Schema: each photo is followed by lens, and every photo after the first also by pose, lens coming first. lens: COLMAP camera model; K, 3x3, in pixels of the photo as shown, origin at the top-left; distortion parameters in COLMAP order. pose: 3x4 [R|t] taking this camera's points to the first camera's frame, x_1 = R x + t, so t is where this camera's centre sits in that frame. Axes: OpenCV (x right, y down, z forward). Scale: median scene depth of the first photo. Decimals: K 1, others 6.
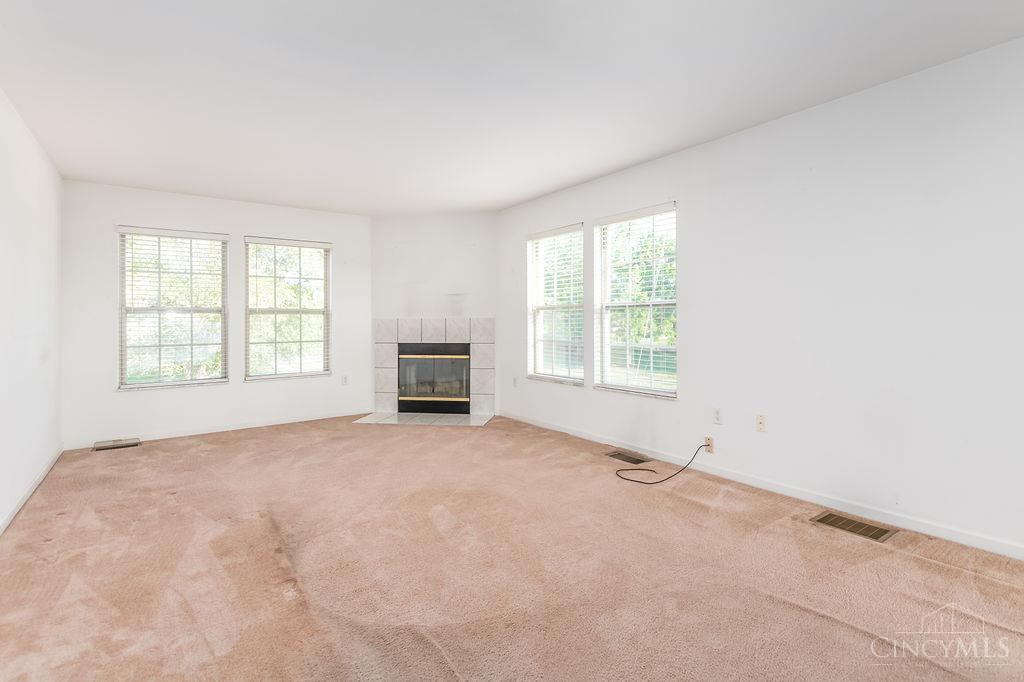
lens RADIAL K [[483.3, 0, 524.8], [0, 483.3, 315.1], [0, 0, 1]] dist [0.004068, 0.001280]
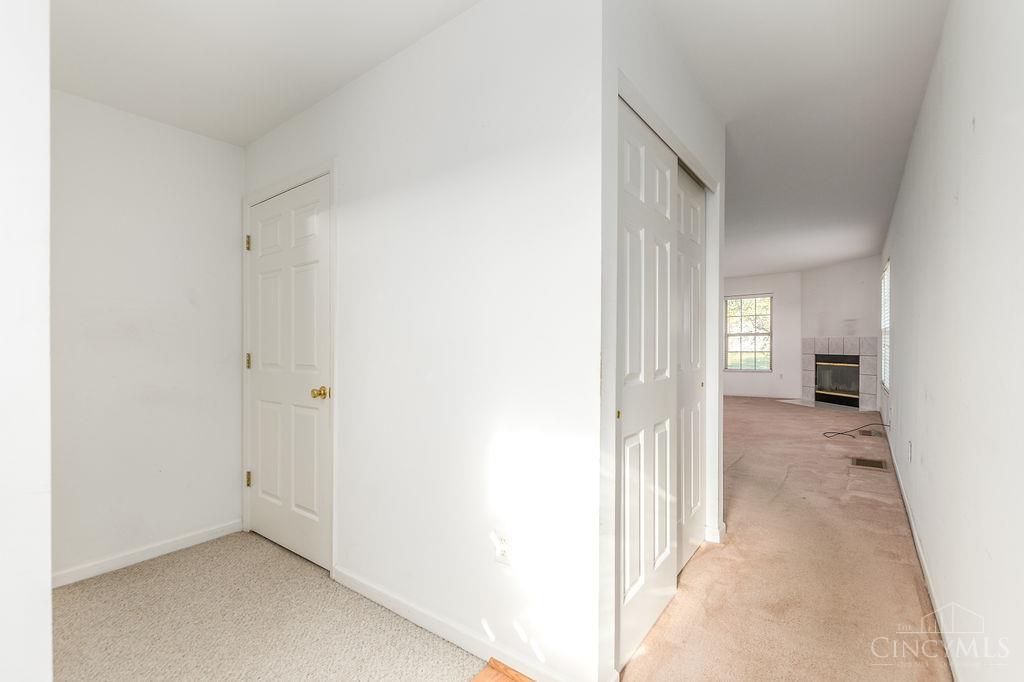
lens RADIAL K [[448.2, 0, 506.3], [0, 448.2, 370.8], [0, 0, 1]] dist [0.002330, -0.000252]
pose [[0.265579, 0.062365, -0.962070, 0.849279], [0.024074, 0.997165, 0.071286, -0.013529], [0.963788, -0.042093, 0.263325, -0.296655]]
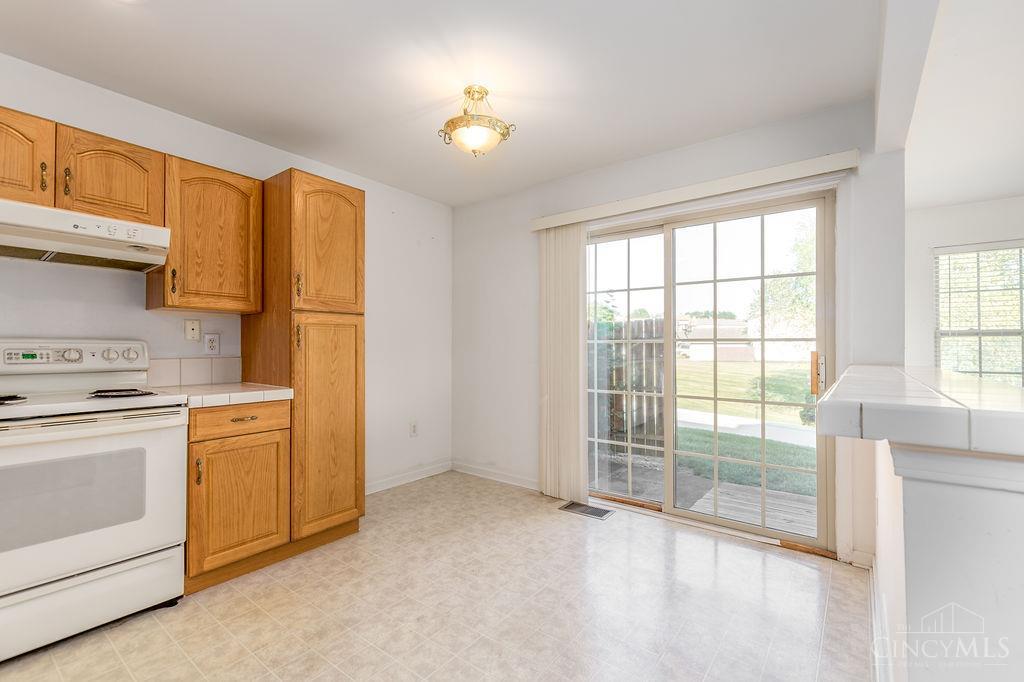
lens RADIAL K [[447.8, 0, 508.8], [0, 447.8, 343.2], [0, 0, 1]] dist [0.007847, -0.003058]
pose [[0.264836, -0.001704, -0.964292, -0.152361], [0.008549, 0.999963, 0.000581, 0.000654], [0.964256, -0.008398, 0.264841, -0.059862]]
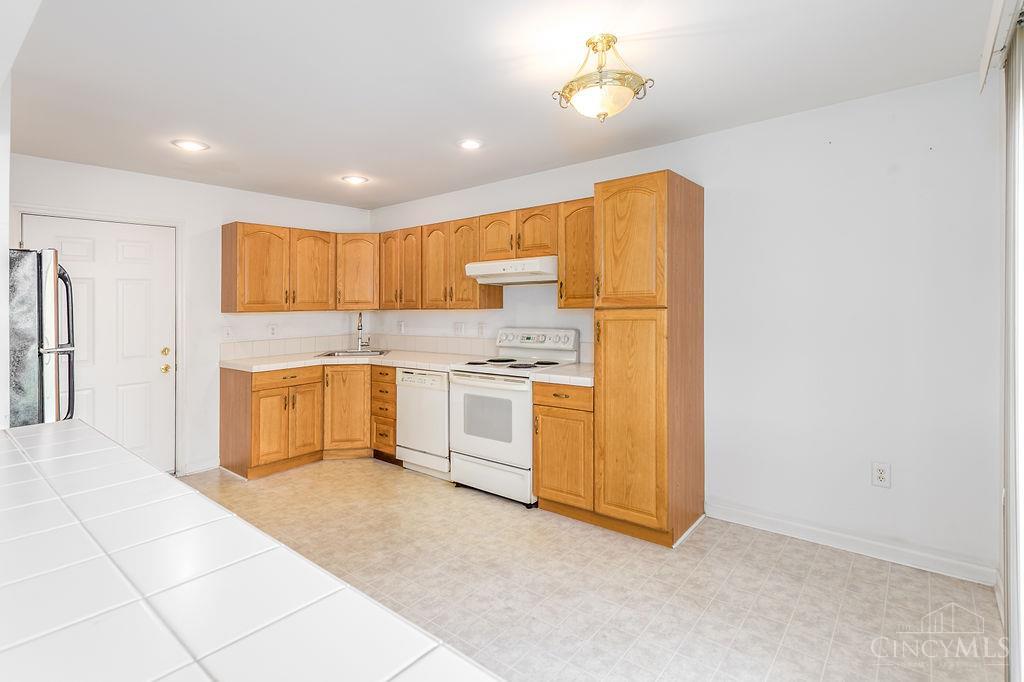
lens RADIAL K [[491.5, 0, 514.4], [0, 491.5, 301.9], [0, 0, 1]] dist [0.000469, 0.001170]
pose [[-0.968482, 0.015001, -0.248631, -0.398742], [0.021396, 0.999506, -0.023038, -0.028882], [0.248162, -0.027631, -0.968324, 0.341668]]
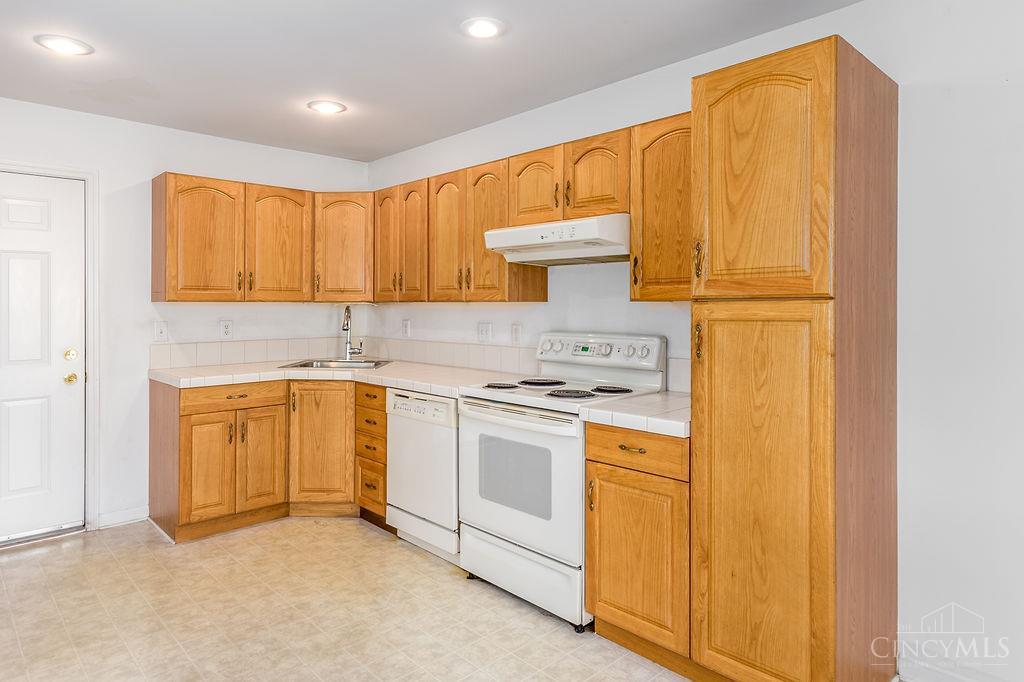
lens RADIAL K [[618.4, 0, 496.0], [0, 618.4, 296.0], [0, 0, 1]] dist [0.000207, 0.007180]
pose [[-0.994962, 0.009058, -0.099846, -0.456399], [0.011687, 0.999599, -0.025776, -0.025942], [0.099572, -0.026813, -0.994669, 0.215495]]
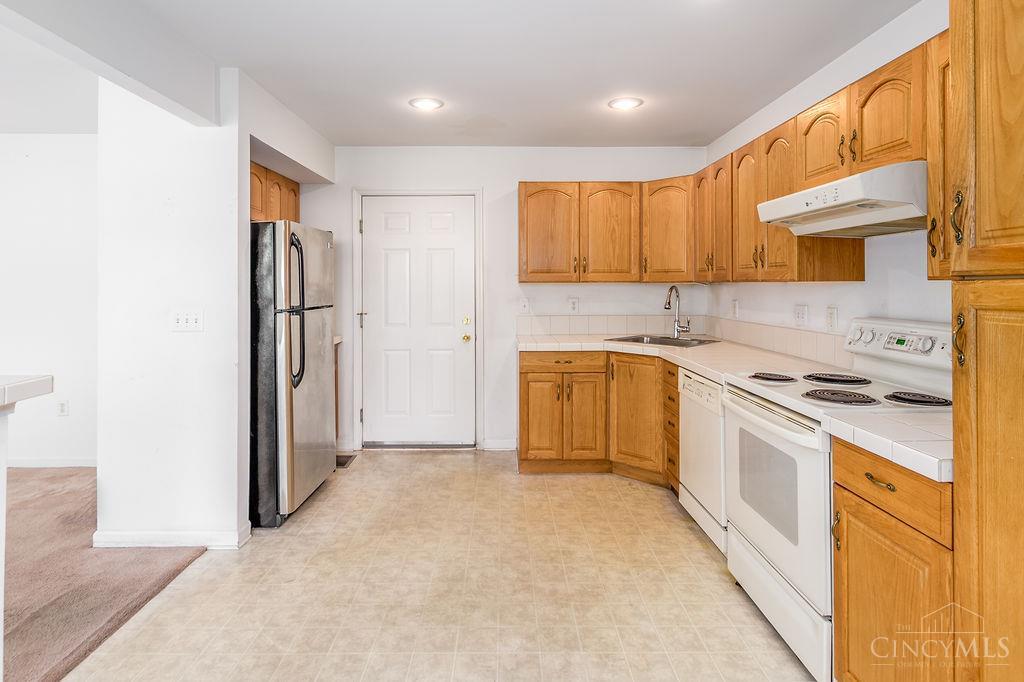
lens RADIAL K [[549.9, 0, 508.9], [0, 549.9, 274.3], [0, 0, 1]] dist [0.015651, -0.002666]
pose [[-0.807858, 0.021748, 0.588975, -0.598361], [0.001099, 0.999373, -0.035395, -0.025530], [-0.589376, -0.027947, -0.807375, 0.142731]]
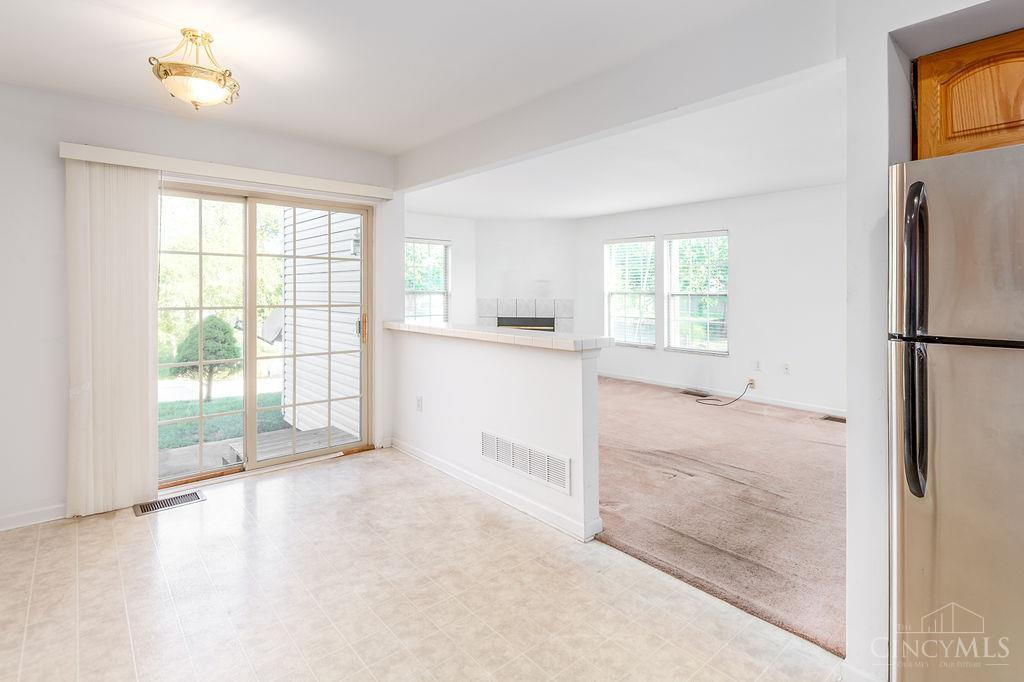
lens RADIAL K [[512.2, 0, 511.7], [0, 512.2, 281.6], [0, 0, 1]] dist [0.012504, -0.002505]
pose [[0.997636, 0.012374, 0.067598, -0.329260], [-0.012055, 0.999914, -0.005118, -0.033080], [-0.067655, 0.004291, 0.997700, -0.401079]]
